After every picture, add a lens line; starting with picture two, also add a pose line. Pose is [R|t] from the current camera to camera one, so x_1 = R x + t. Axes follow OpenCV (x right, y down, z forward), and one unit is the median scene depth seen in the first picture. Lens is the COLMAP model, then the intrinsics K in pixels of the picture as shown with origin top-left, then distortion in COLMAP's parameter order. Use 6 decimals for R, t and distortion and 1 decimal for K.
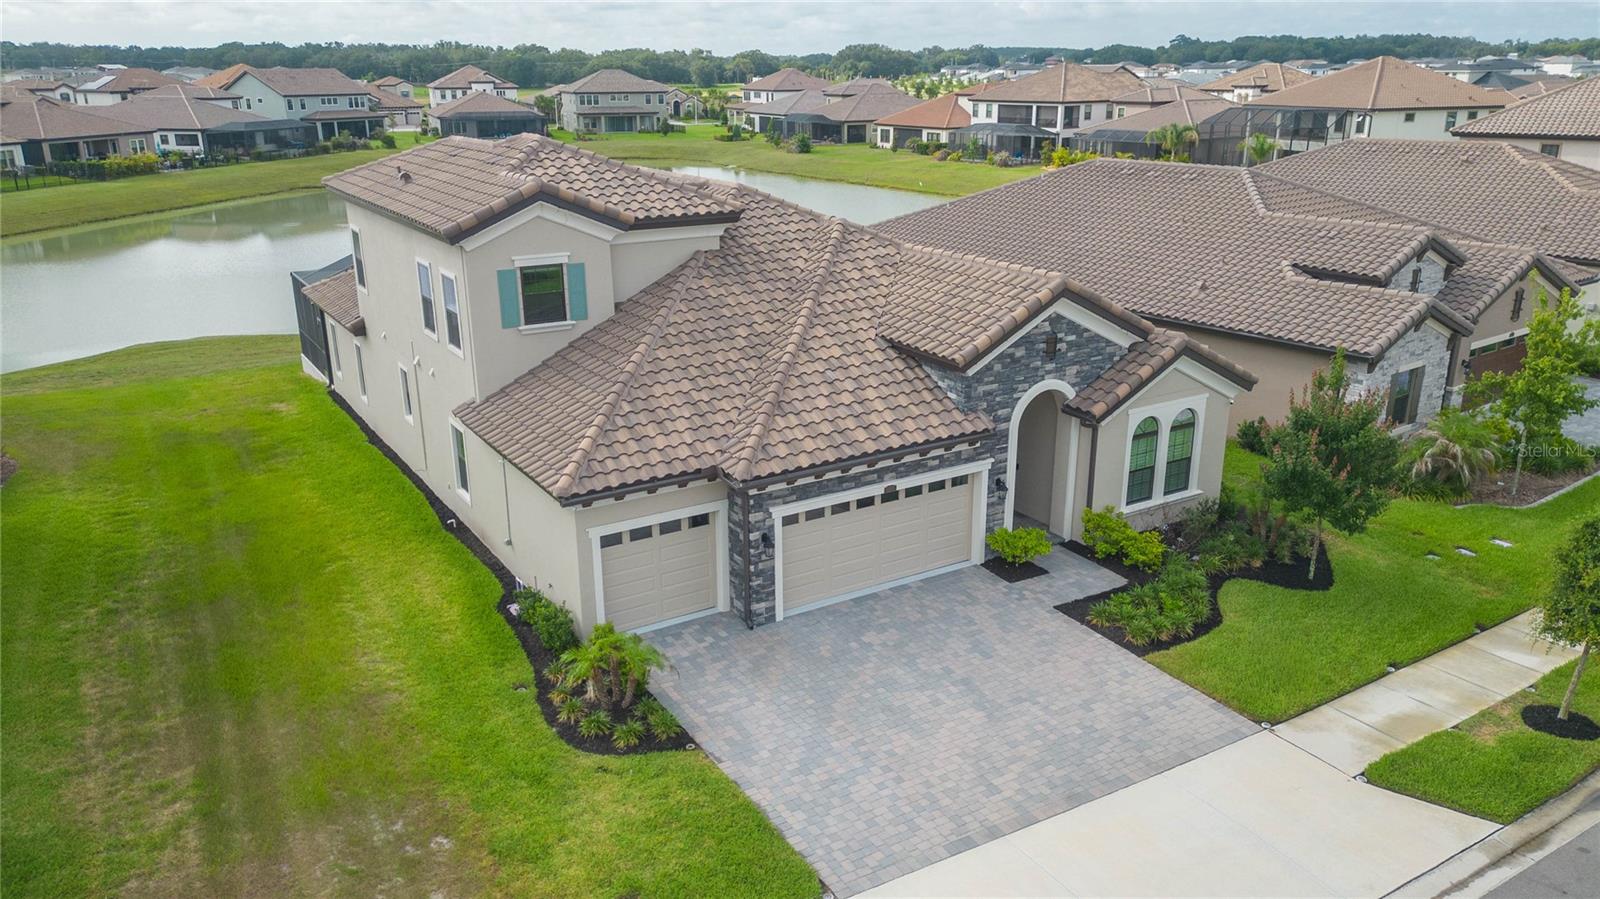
lens RADIAL K [[1161.1, 0, 790.6], [0, 1161.1, 452.5], [0, 0, 1]] dist [0.092151, -0.102731]
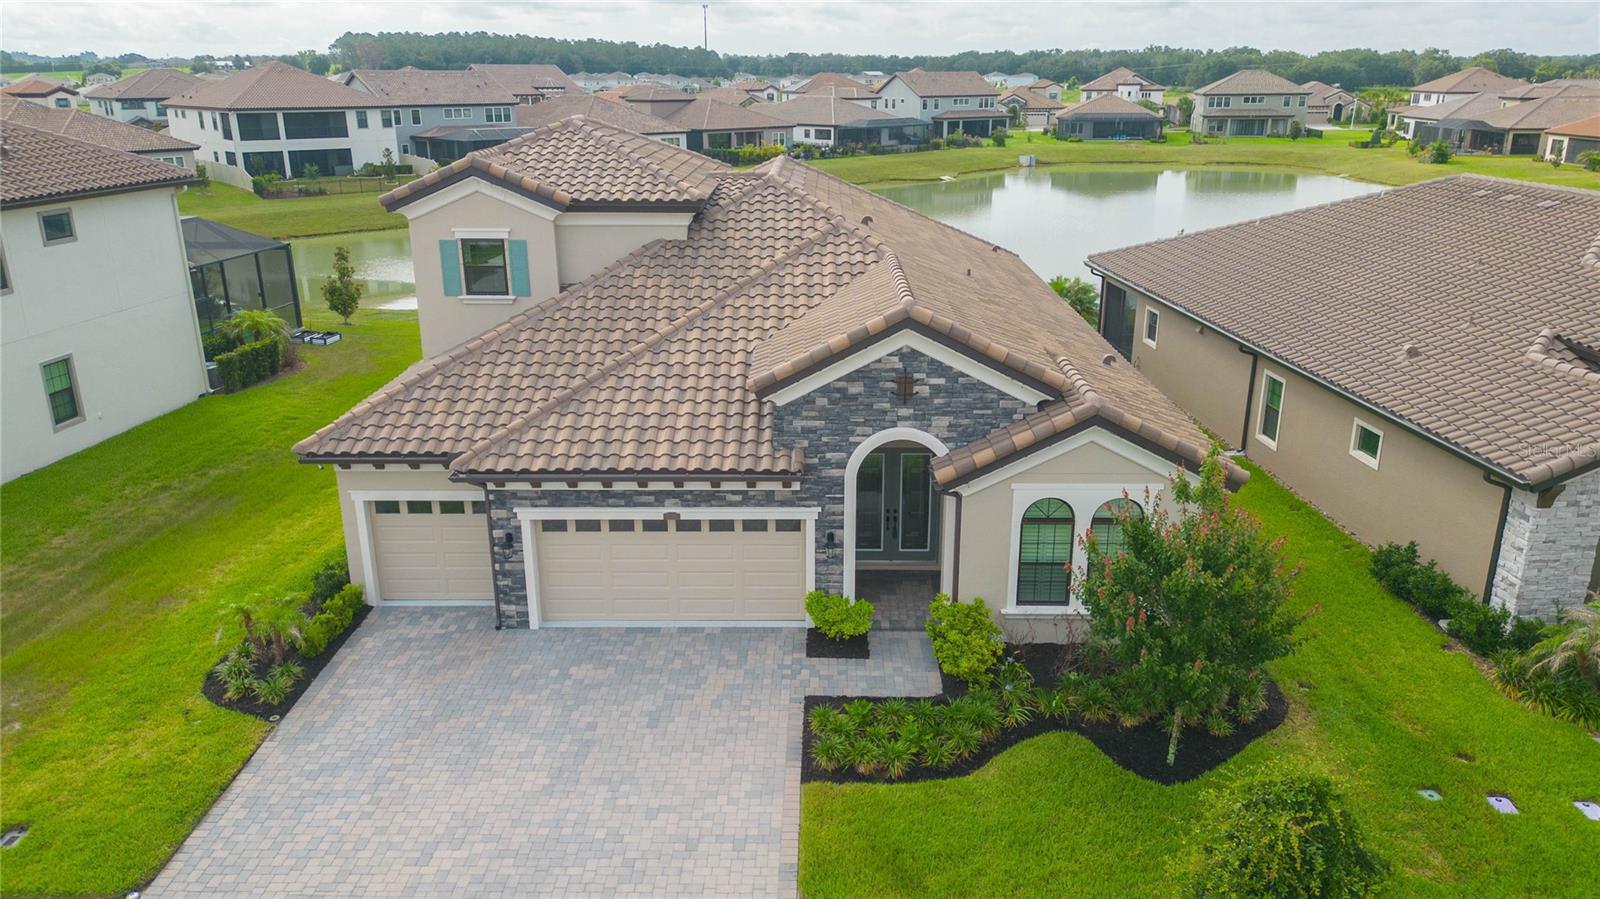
lens RADIAL K [[1133.2, 0, 800.0], [0, 1133.2, 449.5], [0, 0, 1]] dist [0.066249, -0.062779]
pose [[0.845736, 0.171159, -0.505406, 0.563139], [-0.169989, 0.984234, 0.048861, -0.073624], [0.505801, 0.044590, 0.861497, 0.279641]]
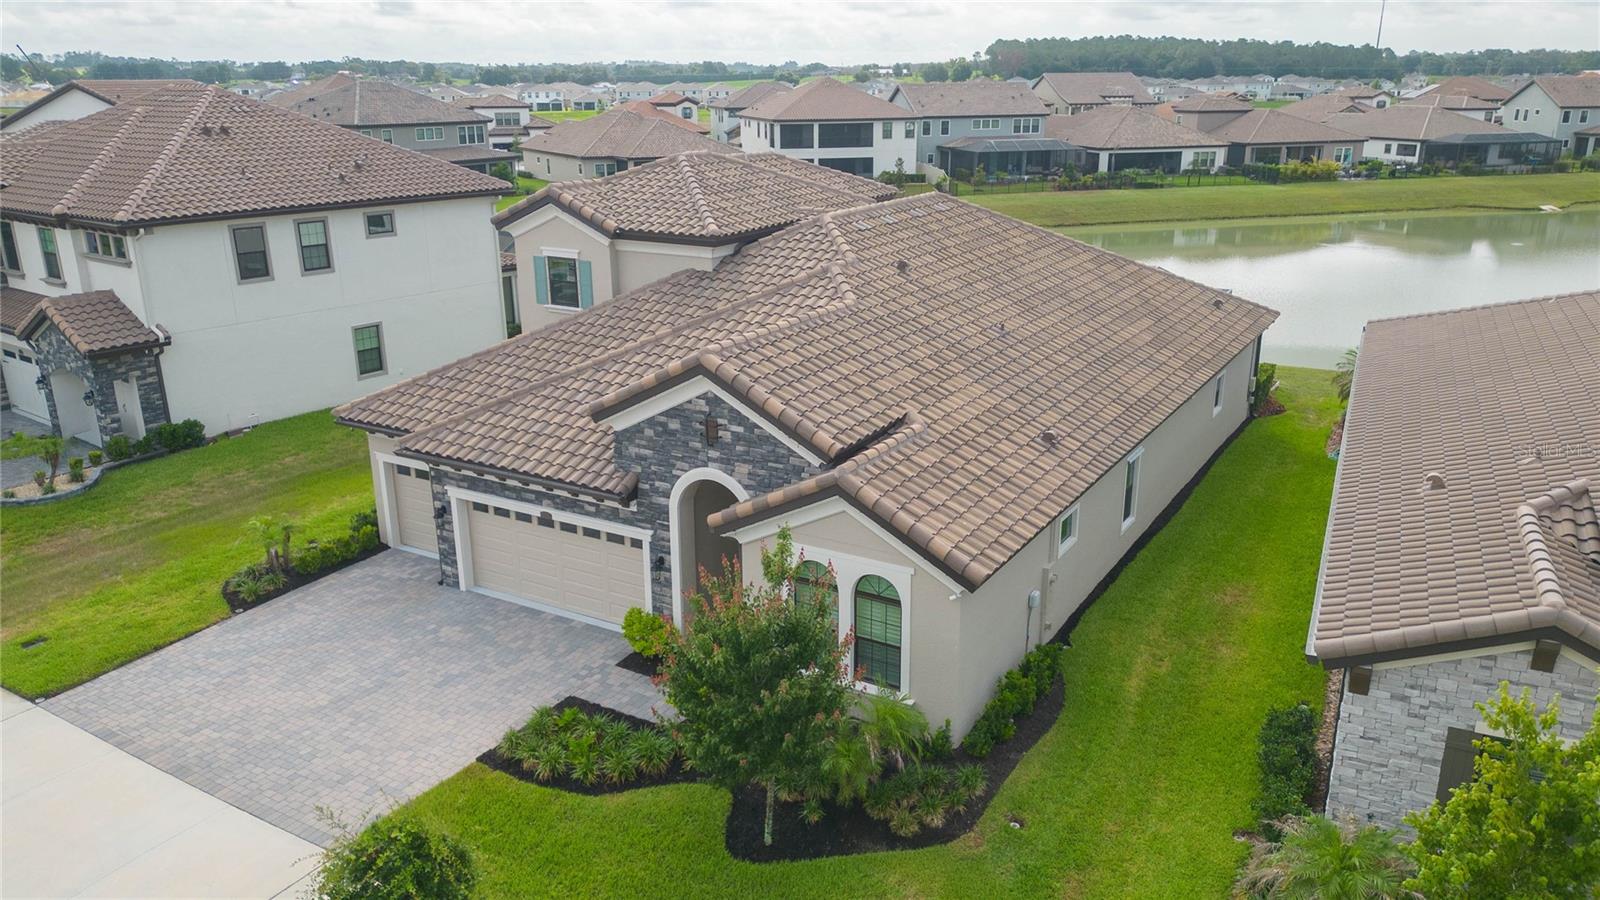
lens RADIAL K [[1156.2, 0, 804.6], [0, 1156.2, 453.3], [0, 0, 1]] dist [0.077462, -0.082249]
pose [[0.476047, 0.273687, -0.835748, 0.954545], [-0.275469, 0.948921, 0.153840, -0.221065], [0.835163, 0.156987, 0.527123, 0.608457]]
